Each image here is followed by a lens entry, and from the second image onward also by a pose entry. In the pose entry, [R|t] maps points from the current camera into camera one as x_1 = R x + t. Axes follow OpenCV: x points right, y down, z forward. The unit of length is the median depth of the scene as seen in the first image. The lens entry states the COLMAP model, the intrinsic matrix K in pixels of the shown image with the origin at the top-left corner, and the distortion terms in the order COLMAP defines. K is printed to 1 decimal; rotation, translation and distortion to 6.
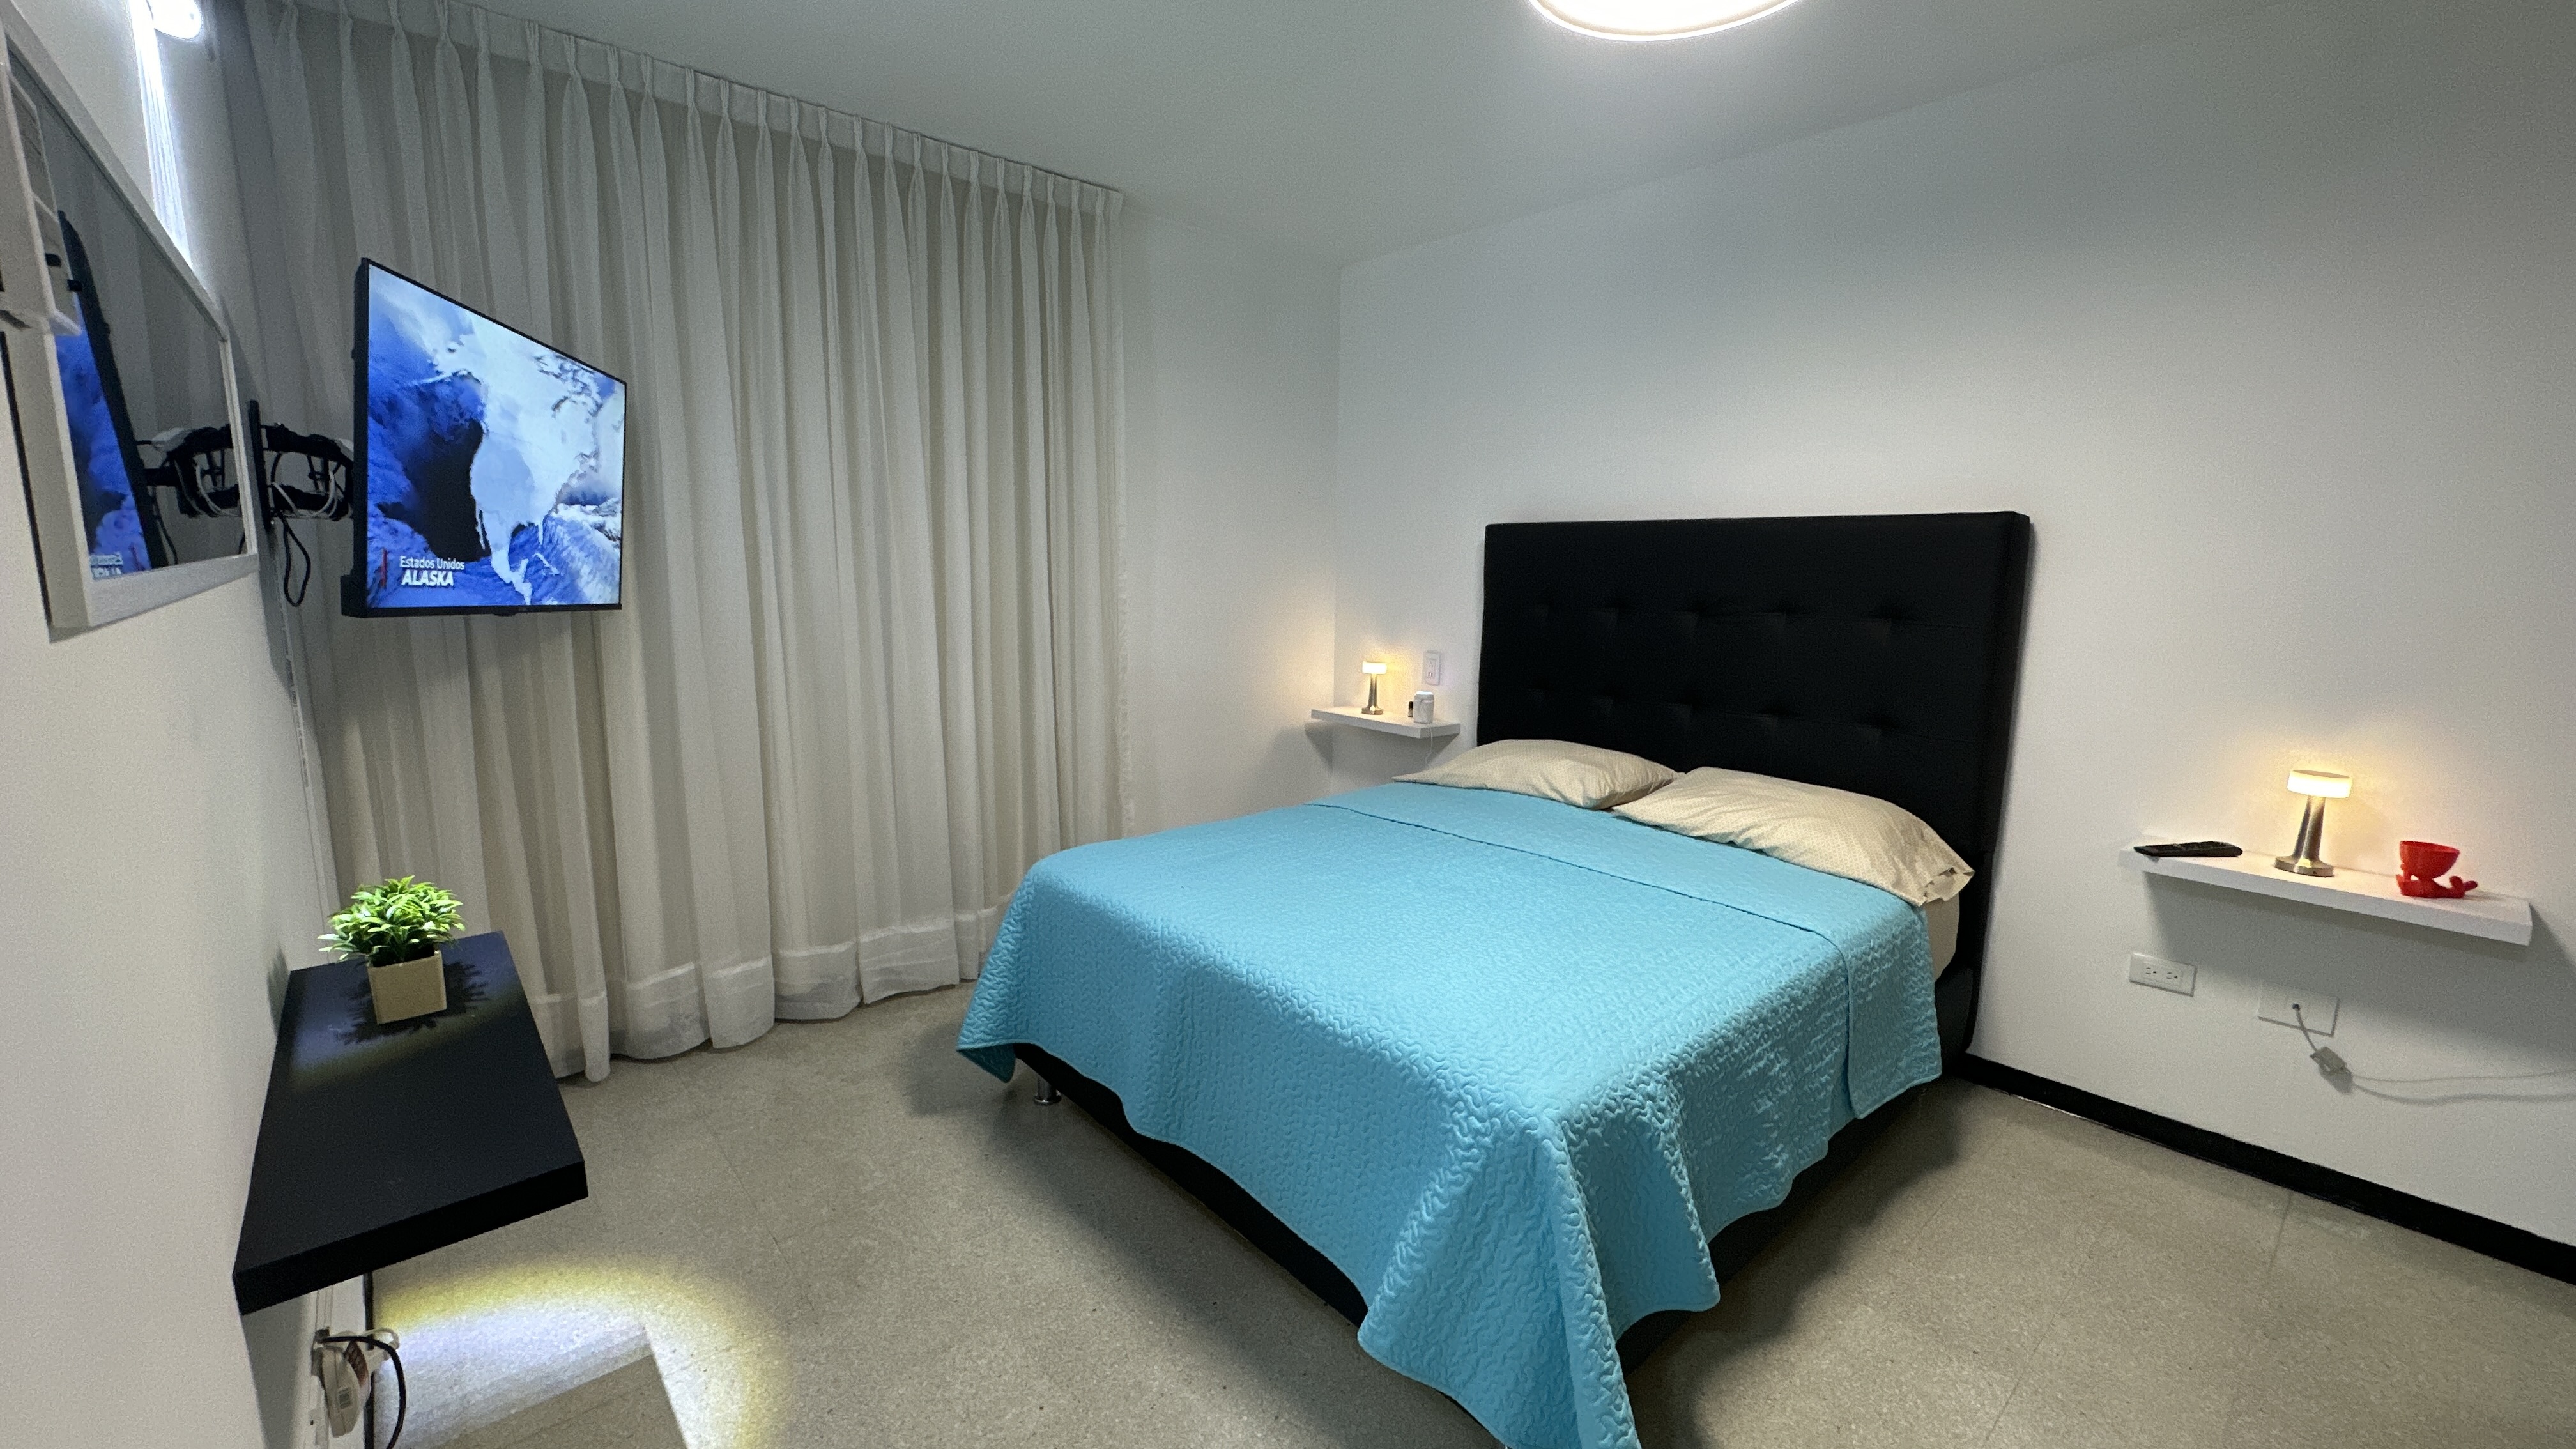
lens RADIAL K [[1036.2, 0, 1288.0], [0, 1036.2, 724.5], [0, 0, 1]] dist [-0.002010, -0.000354]
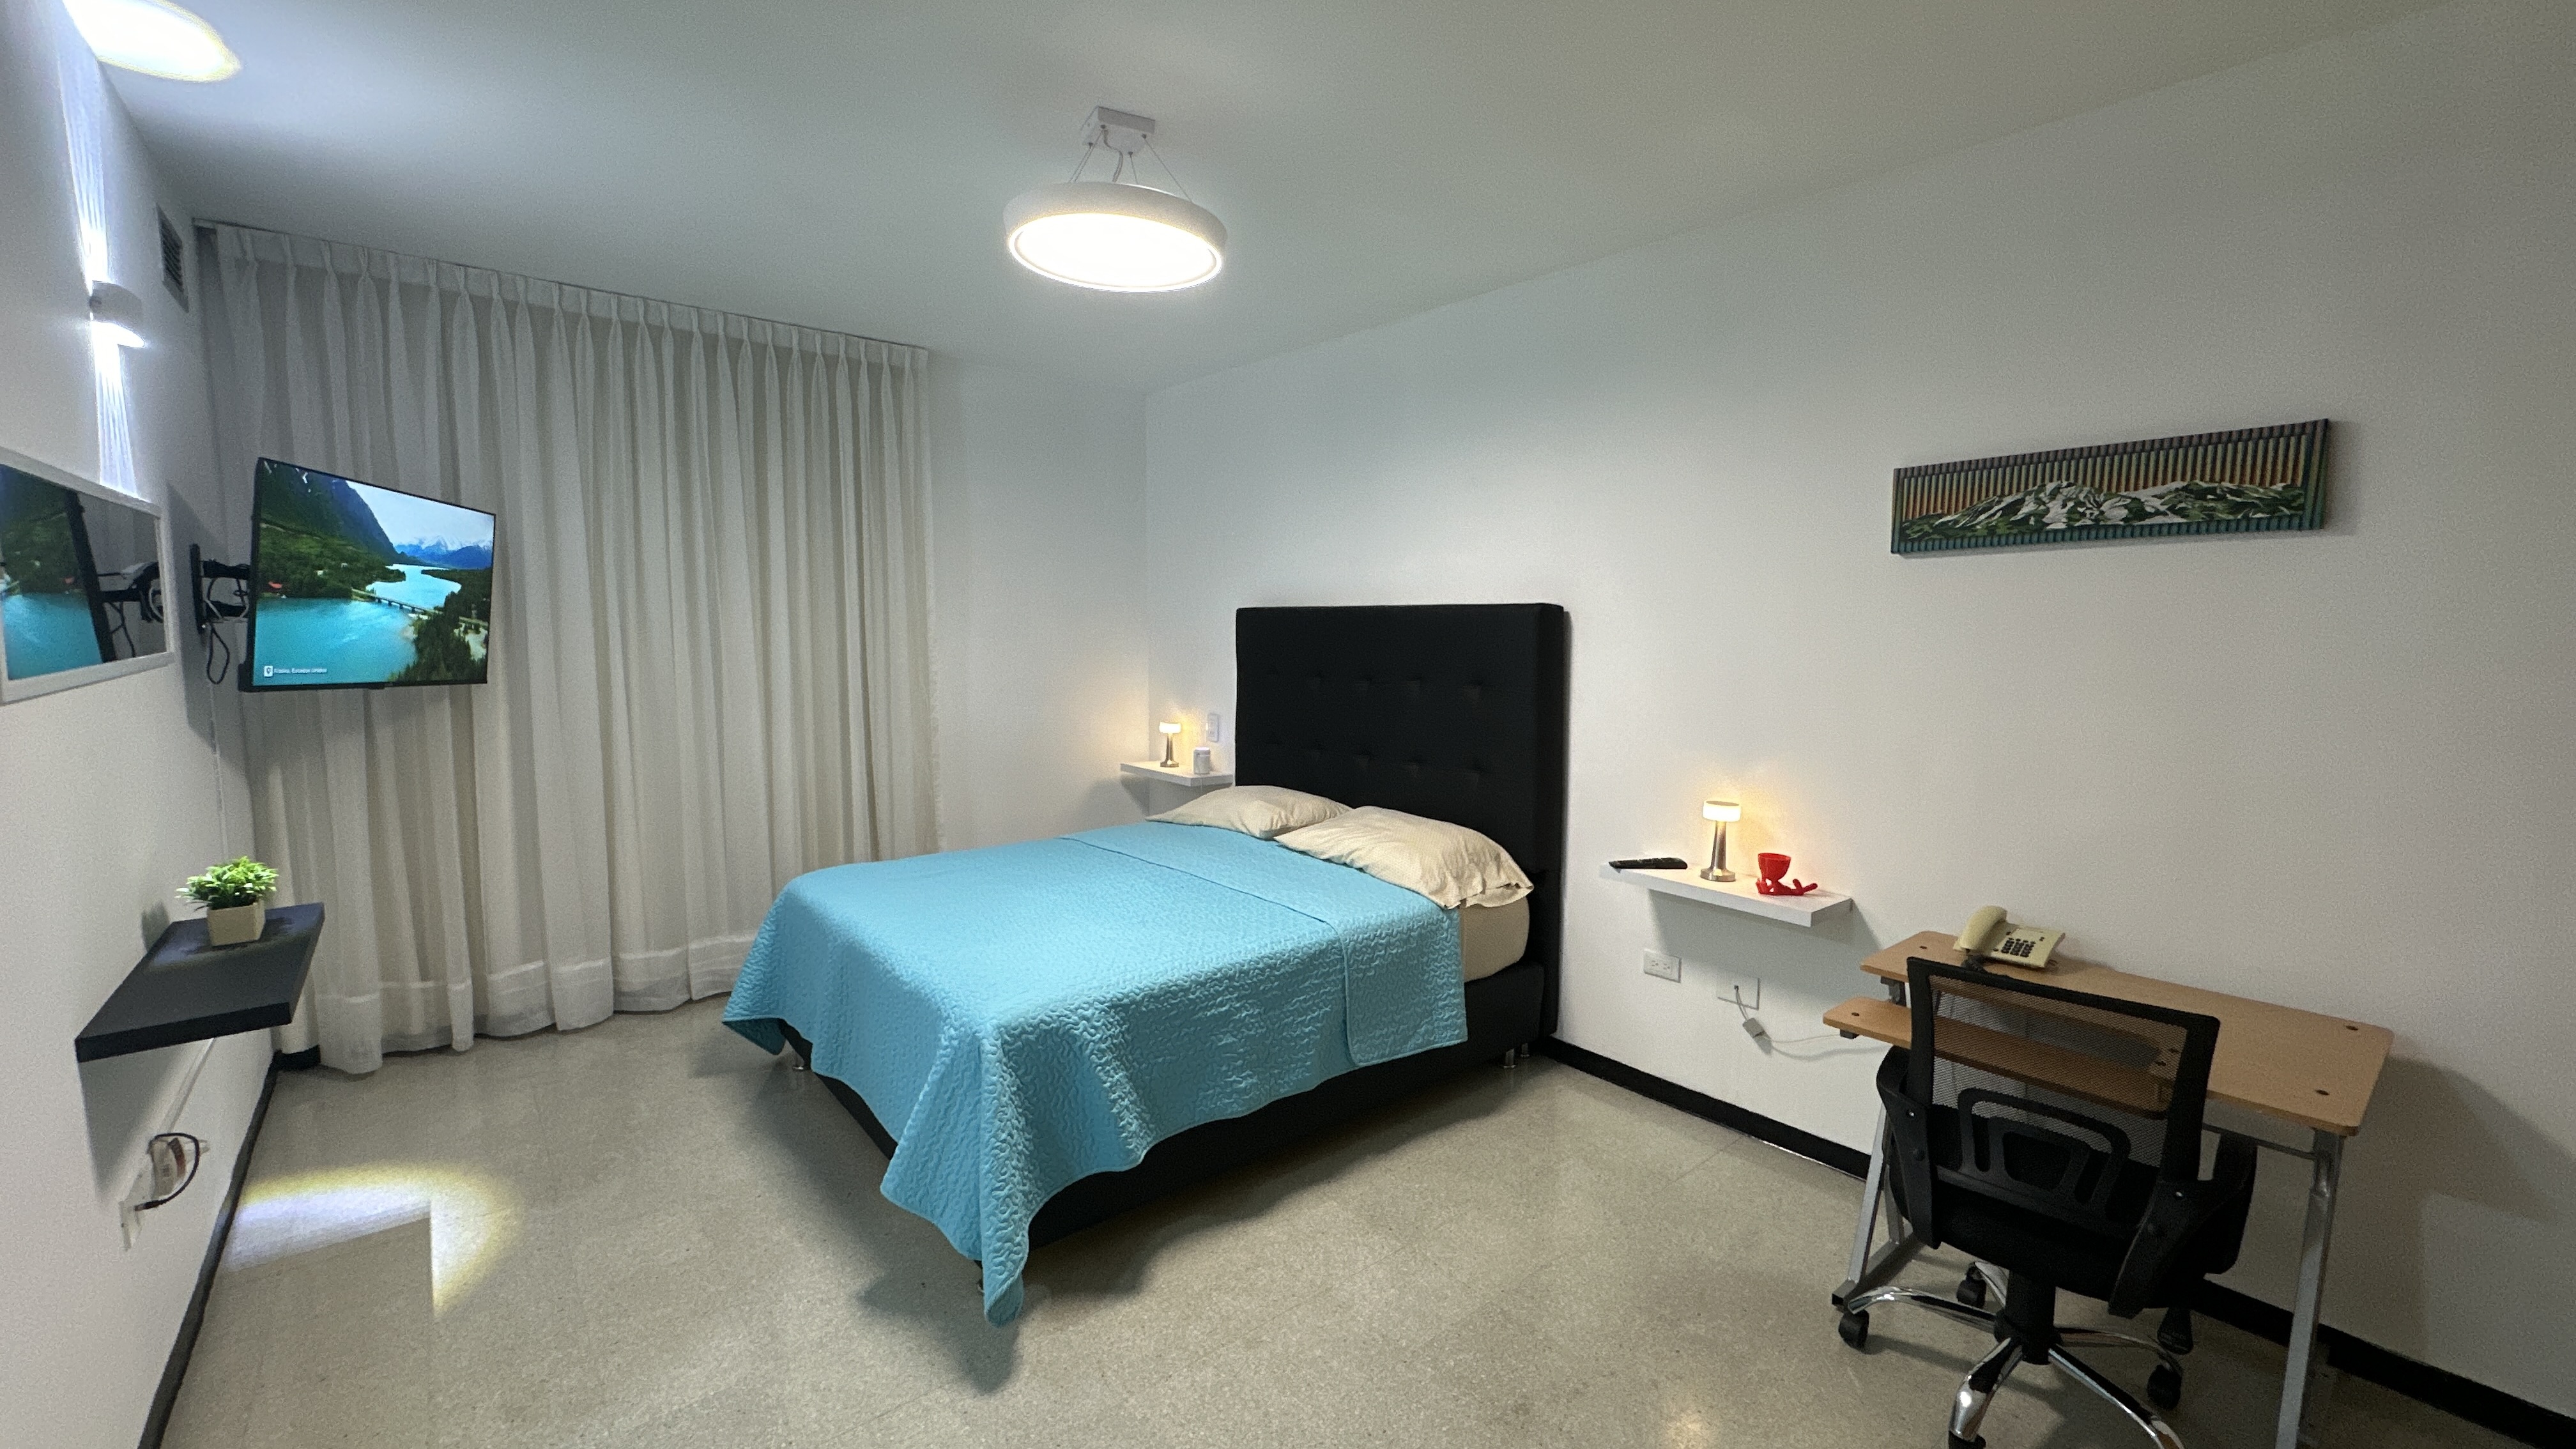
lens RADIAL K [[1033.3, 0, 1288.0], [0, 1033.3, 724.5], [0, 0, 1]] dist [-0.005944, 0.000189]
pose [[0.999744, -0.002469, -0.022485, 0.398648], [0.001073, 0.998082, -0.061899, 0.023595], [0.022595, 0.061859, 0.997829, -0.274923]]
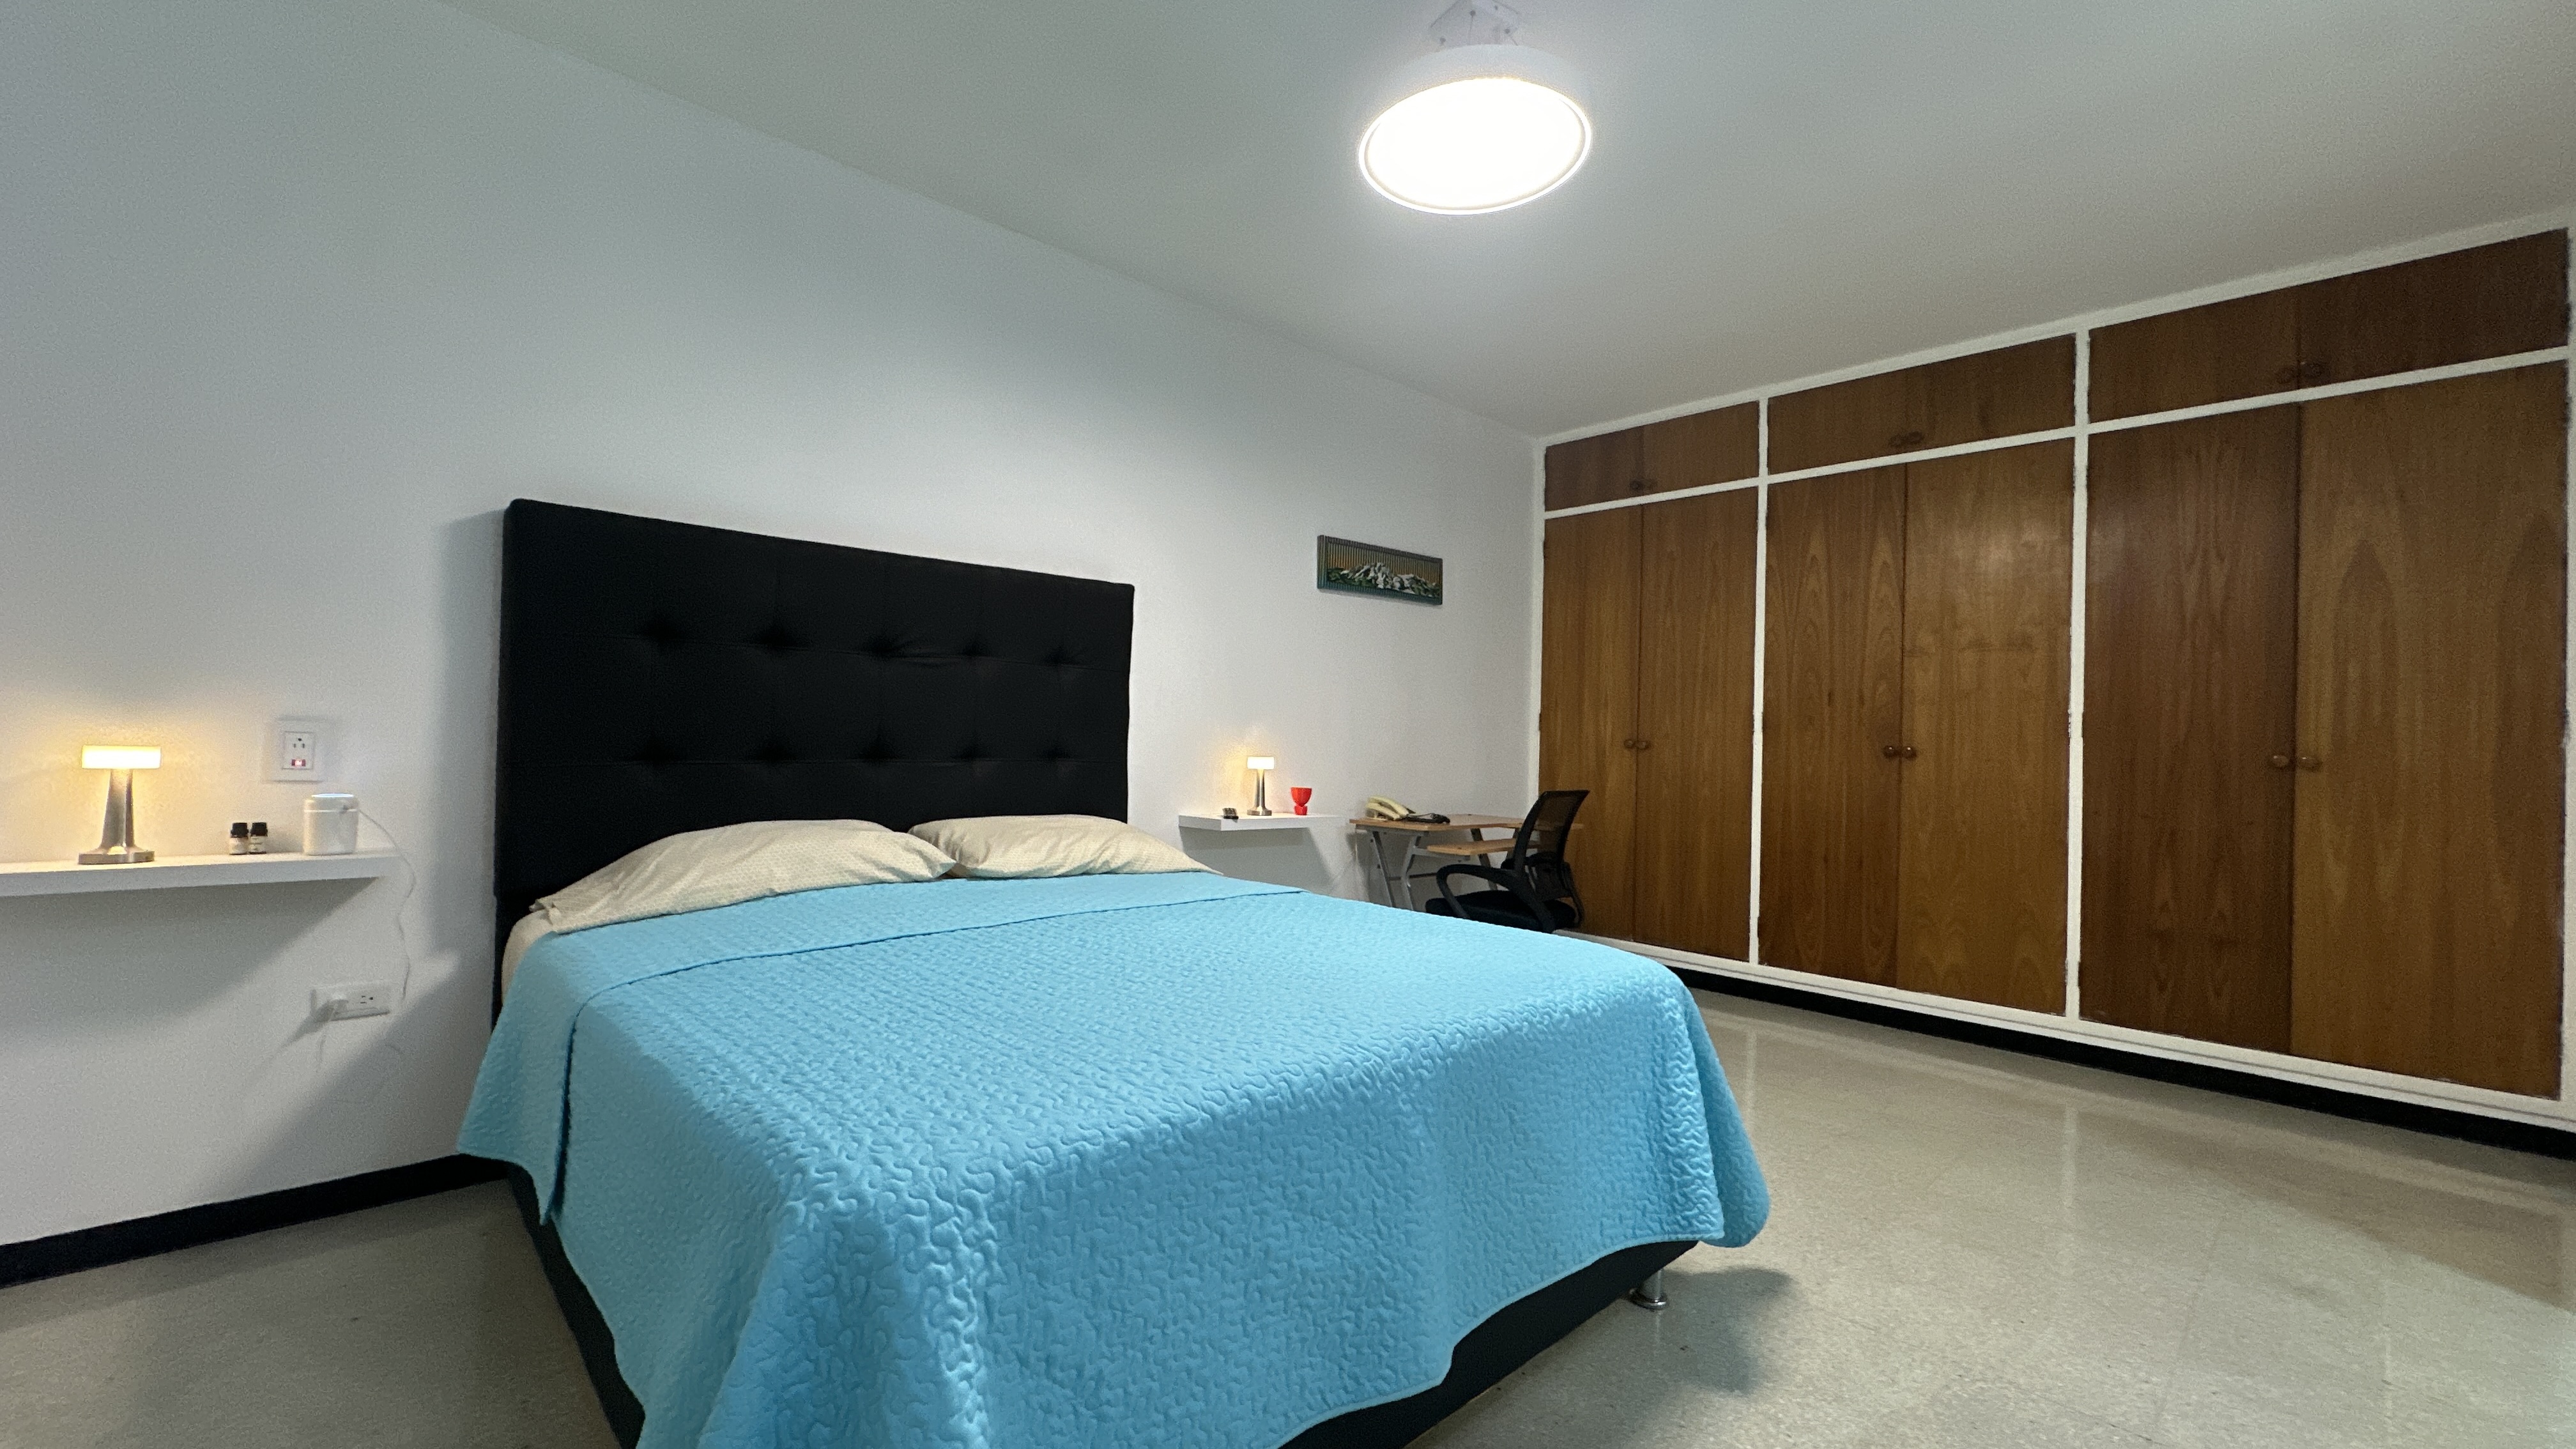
lens RADIAL K [[1024.5, 0, 1286.5], [0, 1024.5, 725.8], [0, 0, 1]] dist [-0.001938, 0.000083]
pose [[-0.038821, -0.000668, 0.999246, -0.600110], [0.132895, 0.991113, 0.005826, -0.007375], [-0.990370, 0.133021, -0.038387, 0.849390]]
